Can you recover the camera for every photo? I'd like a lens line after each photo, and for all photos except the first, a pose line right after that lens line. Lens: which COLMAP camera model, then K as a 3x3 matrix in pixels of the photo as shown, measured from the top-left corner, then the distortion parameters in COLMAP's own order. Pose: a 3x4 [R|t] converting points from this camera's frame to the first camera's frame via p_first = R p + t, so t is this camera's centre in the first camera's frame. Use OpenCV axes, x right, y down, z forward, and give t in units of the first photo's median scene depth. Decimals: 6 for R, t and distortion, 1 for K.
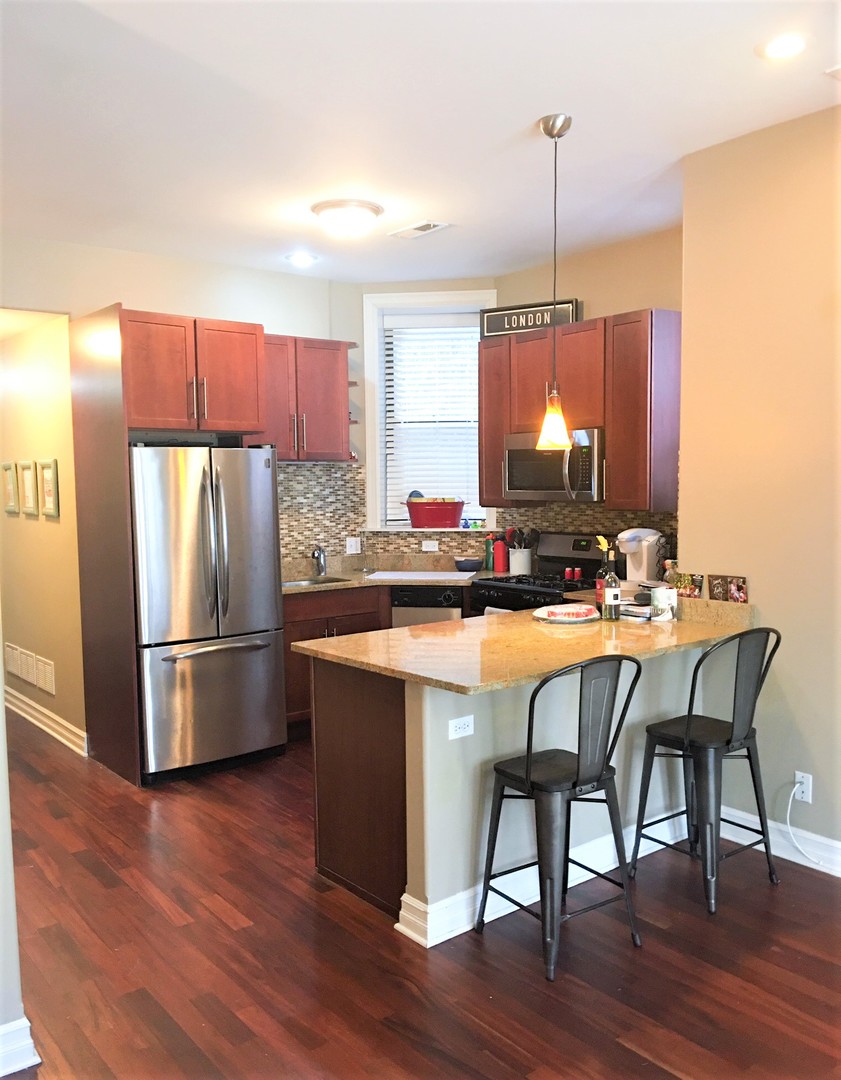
lens RADIAL K [[953.2, 0, 422.9], [0, 953.2, 557.5], [0, 0, 1]] dist [0.060834, -0.055630]
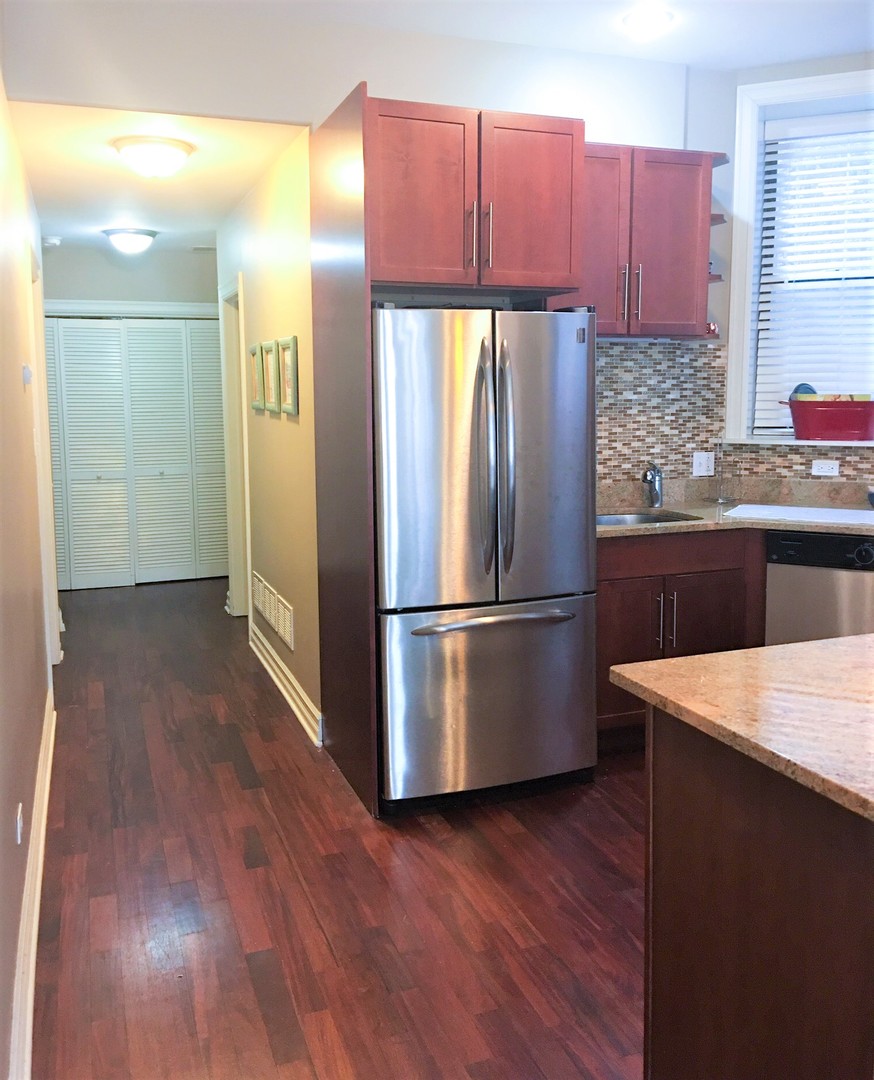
lens RADIAL K [[982.2, 0, 439.1], [0, 982.2, 499.3], [0, 0, 1]] dist [0.045675, -0.041251]
pose [[0.953023, 0.041085, -0.300100, -0.044700], [-0.030039, 0.998694, 0.041331, -0.011748], [0.301406, -0.030375, 0.953012, 0.296772]]
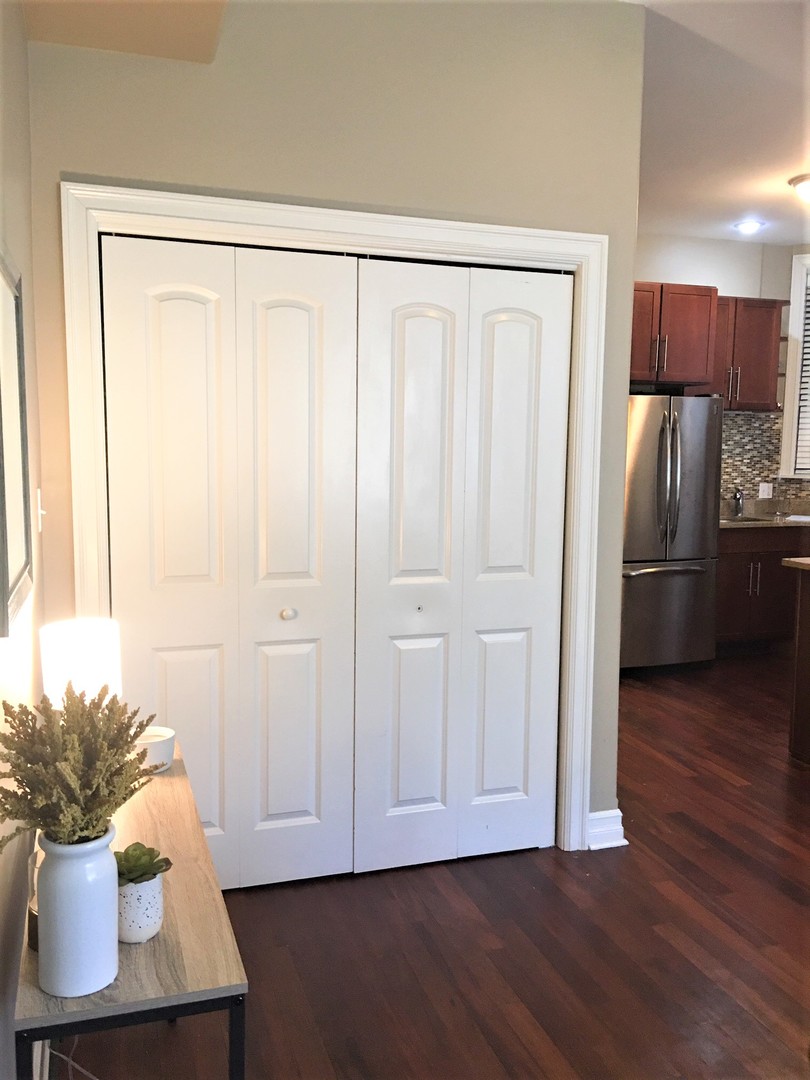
lens RADIAL K [[924.6, 0, 405.7], [0, 924.6, 540.6], [0, 0, 1]] dist [0.043913, -0.037980]
pose [[0.946261, 0.058149, -0.318133, -0.132681], [-0.049854, 0.998172, 0.034163, 0.031169], [0.319538, -0.016467, 0.947430, -0.141574]]
